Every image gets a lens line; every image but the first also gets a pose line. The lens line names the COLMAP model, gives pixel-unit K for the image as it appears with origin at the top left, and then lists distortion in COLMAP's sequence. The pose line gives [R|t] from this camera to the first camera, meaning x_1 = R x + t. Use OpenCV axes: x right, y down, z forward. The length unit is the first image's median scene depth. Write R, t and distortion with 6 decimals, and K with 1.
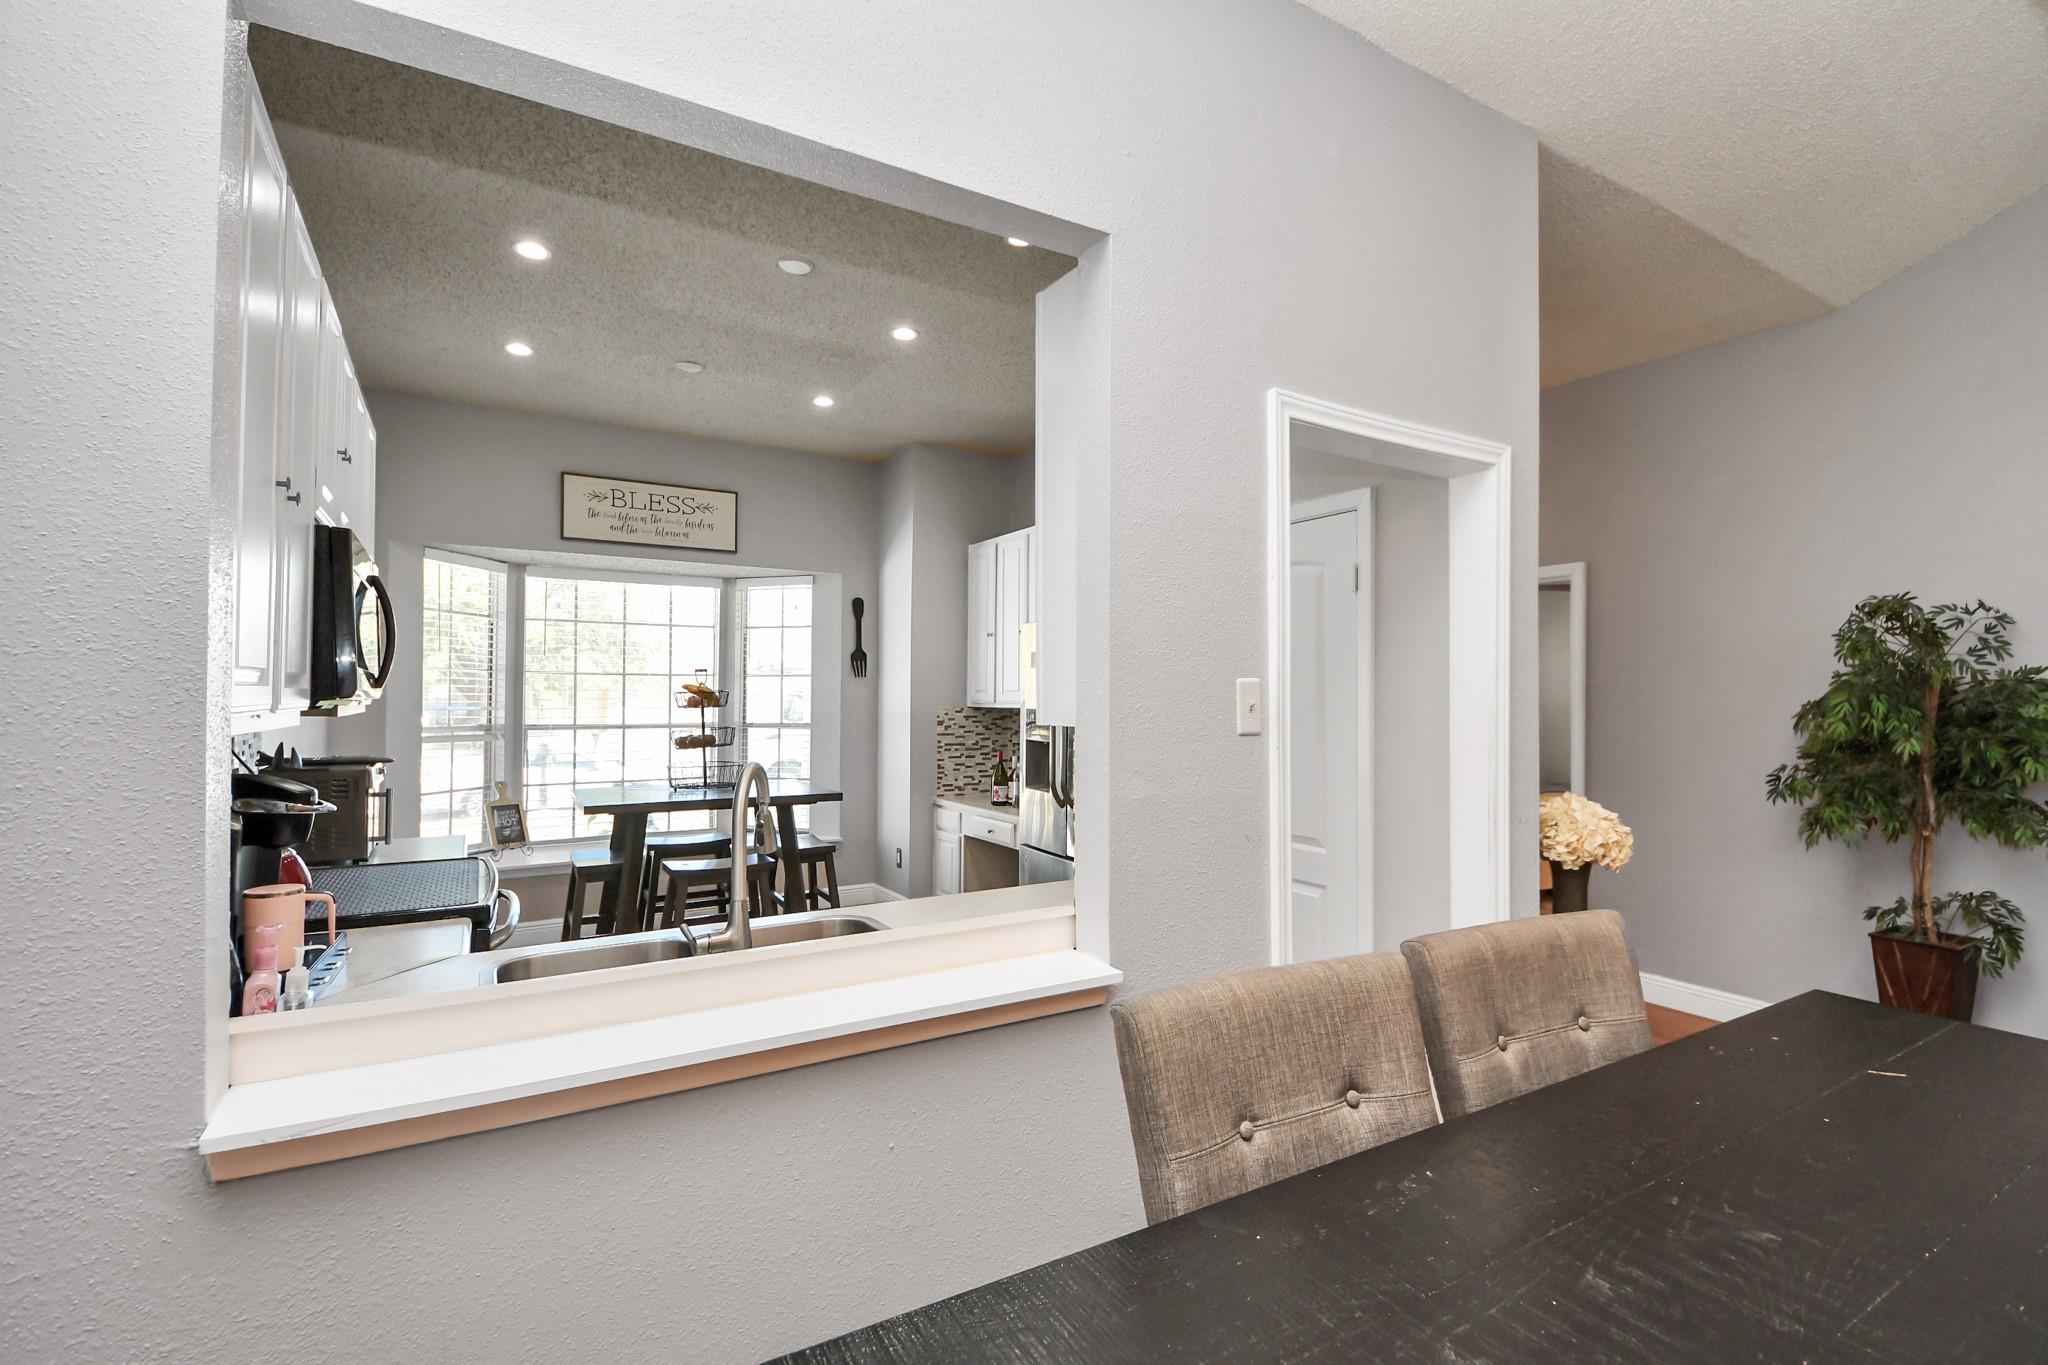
lens RADIAL K [[937.9, 0, 1032.5], [0, 937.9, 690.5], [0, 0, 1]] dist [-0.001225, -0.000272]
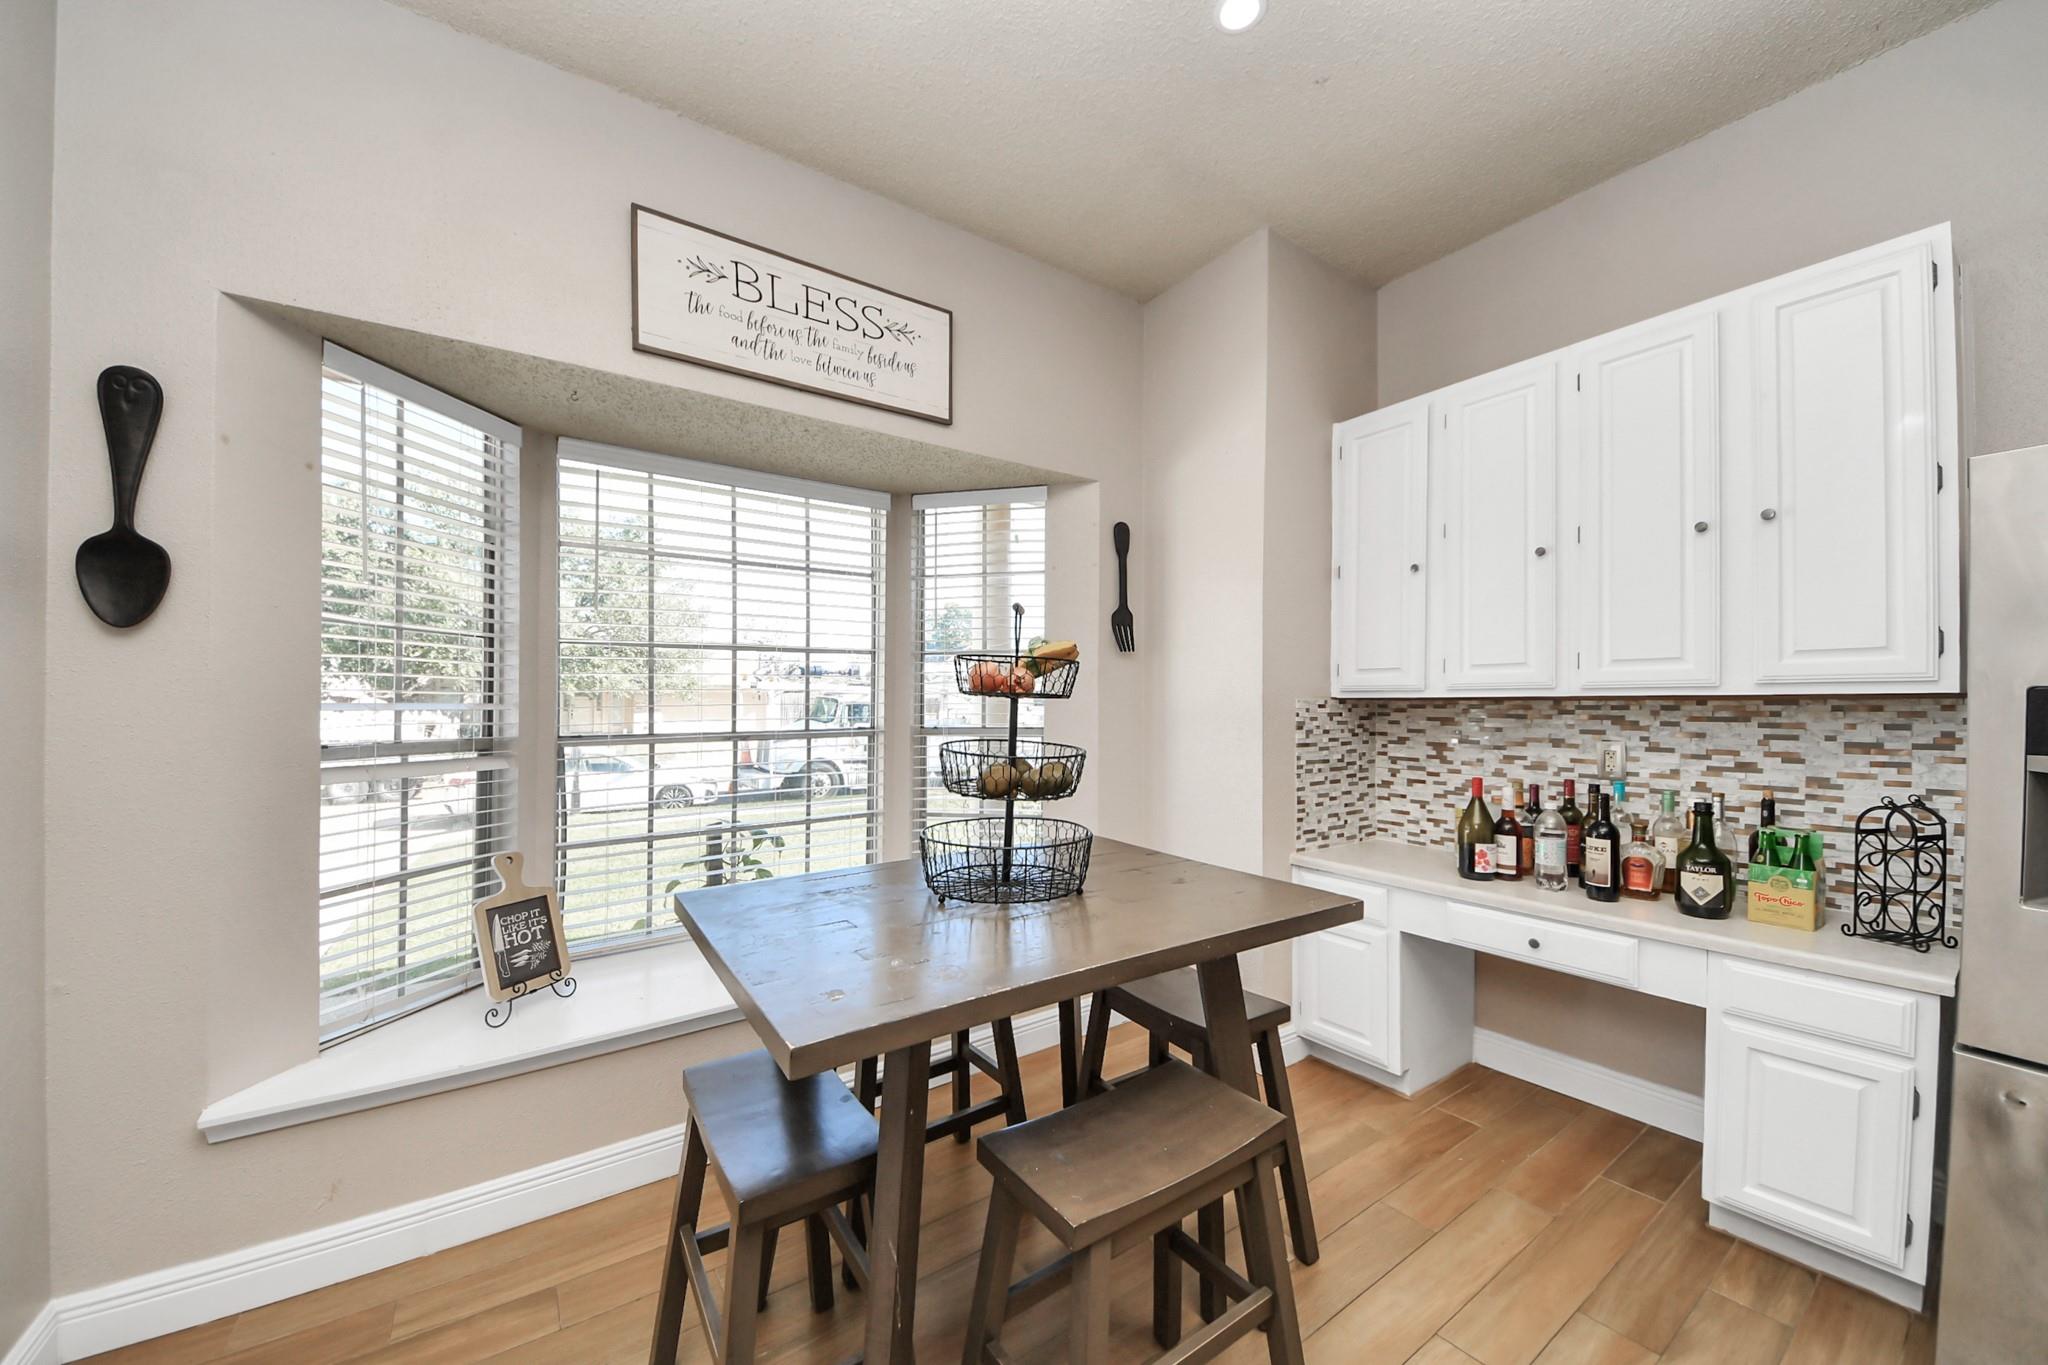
lens RADIAL K [[740.2, 0, 1019.1], [0, 740.2, 701.9], [0, 0, 1]] dist [0.031782, -0.017358]
pose [[0.997820, -0.007037, 0.065621, -0.299531], [0.006436, 0.999936, 0.009354, 0.014300], [-0.065682, -0.008911, 0.997801, 0.545416]]
